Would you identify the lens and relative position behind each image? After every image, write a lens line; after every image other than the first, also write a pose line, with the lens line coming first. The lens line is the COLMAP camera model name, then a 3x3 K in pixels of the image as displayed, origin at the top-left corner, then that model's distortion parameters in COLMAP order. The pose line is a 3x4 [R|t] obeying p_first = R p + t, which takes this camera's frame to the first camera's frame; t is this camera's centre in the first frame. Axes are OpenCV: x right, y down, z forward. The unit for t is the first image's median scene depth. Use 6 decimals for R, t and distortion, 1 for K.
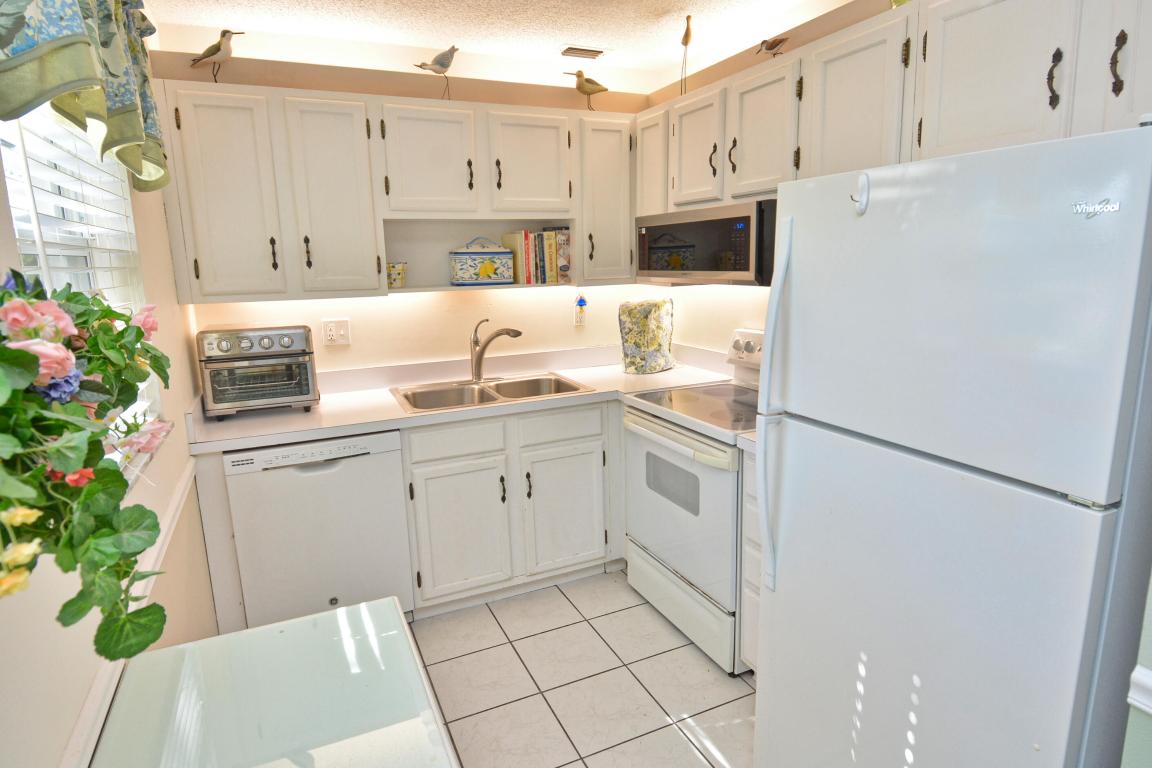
lens RADIAL K [[652.8, 0, 589.5], [0, 652.8, 384.0], [0, 0, 1]] dist [0.018675, -0.030266]
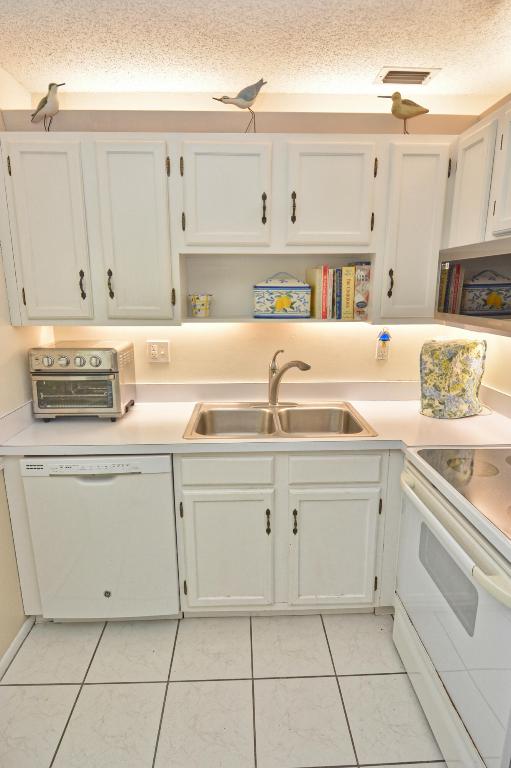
lens RADIAL K [[435.2, 0, 254.8], [0, 435.2, 382.6], [0, 0, 1]] dist [0.018675, -0.030266]
pose [[0.918183, 0.107455, -0.381305, 0.083955], [-0.096671, 0.994188, 0.047387, -0.084673], [0.384180, -0.006649, 0.923234, 0.370831]]
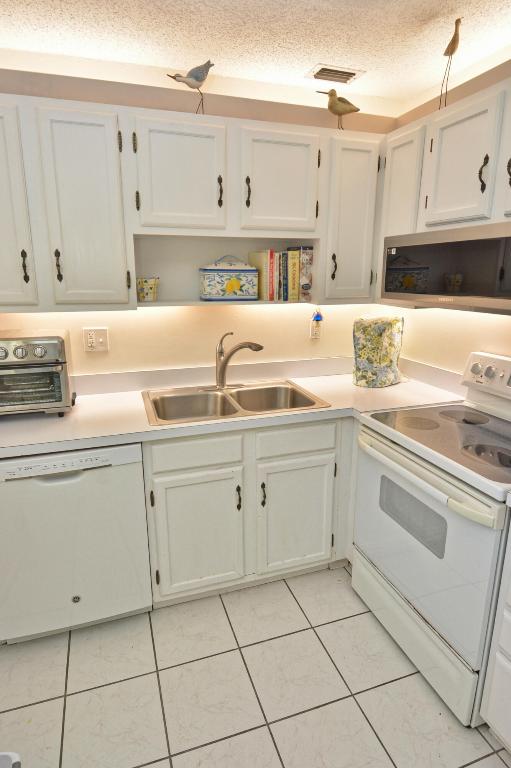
lens RADIAL K [[435.2, 0, 255.8], [0, 435.2, 380.5], [0, 0, 1]] dist [0.018675, -0.030266]
pose [[0.992986, 0.050986, -0.106670, -0.040559], [-0.045656, 0.997612, 0.051833, -0.065739], [0.109058, -0.046599, 0.992943, 0.318518]]
